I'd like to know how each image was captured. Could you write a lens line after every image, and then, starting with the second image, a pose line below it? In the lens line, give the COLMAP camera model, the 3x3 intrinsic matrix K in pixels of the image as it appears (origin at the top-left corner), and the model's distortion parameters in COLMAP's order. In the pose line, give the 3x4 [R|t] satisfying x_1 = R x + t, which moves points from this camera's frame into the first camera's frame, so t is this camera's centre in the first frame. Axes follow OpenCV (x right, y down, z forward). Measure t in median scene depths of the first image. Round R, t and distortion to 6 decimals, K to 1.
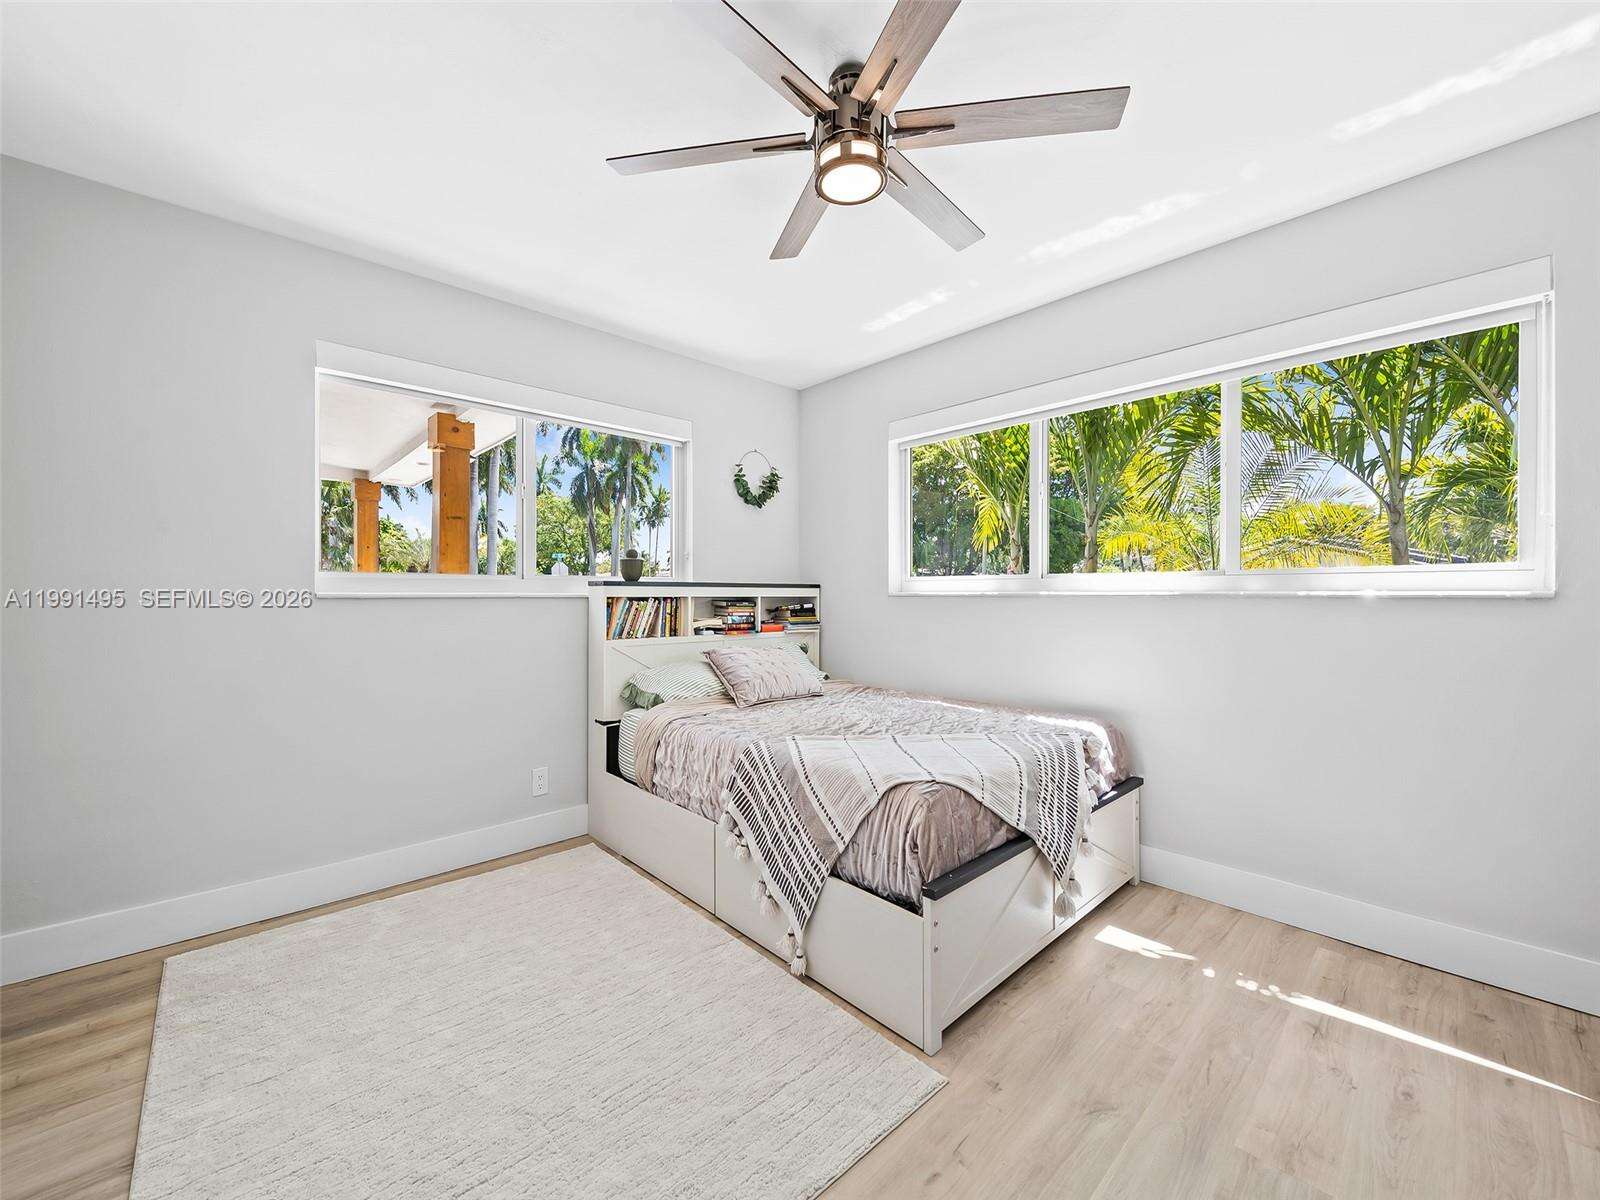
lens RADIAL K [[638.2, 0, 798.2], [0, 638.2, 595.8], [0, 0, 1]] dist [0.000766, -0.000275]
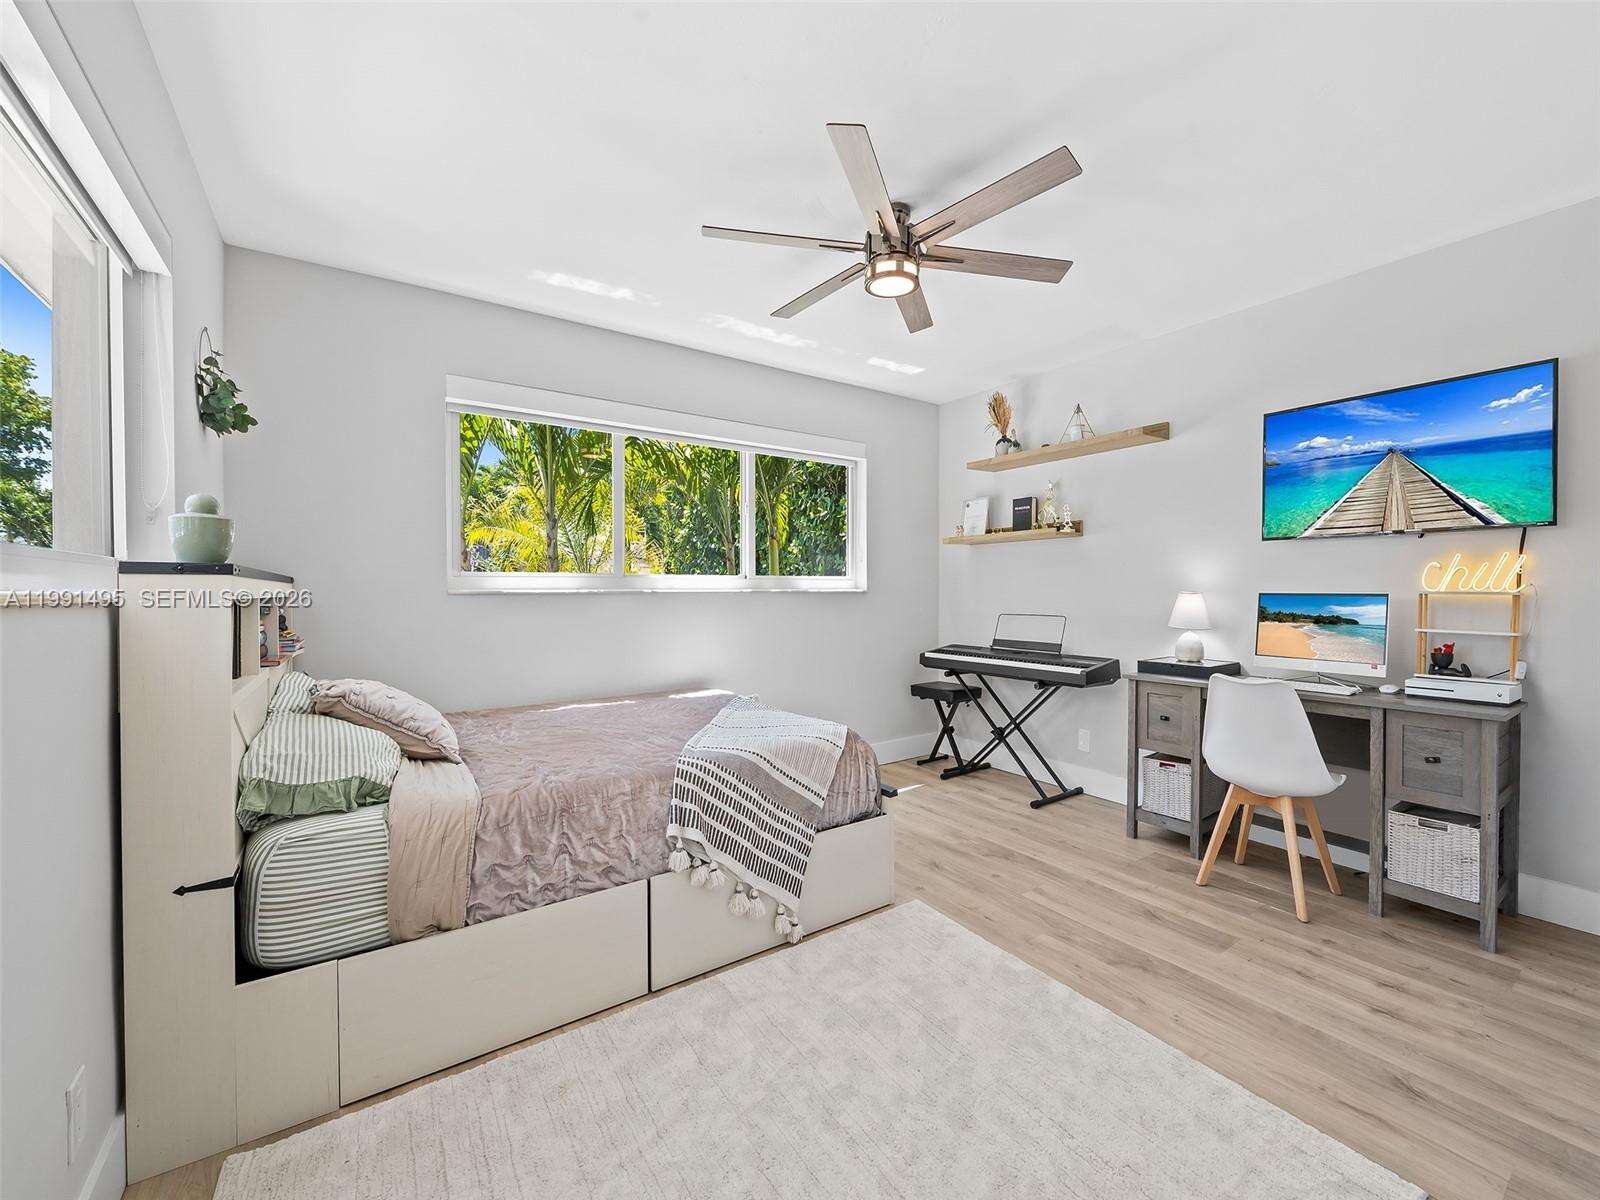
lens RADIAL K [[666.9, 0, 792.3], [0, 666.9, 599.0], [0, 0, 1]] dist [0.001509, -0.002591]
pose [[0.131757, -0.012684, 0.991201, -1.120197], [0.005161, 0.999913, 0.012109, -0.003649], [-0.991269, 0.003520, 0.131811, 0.854140]]
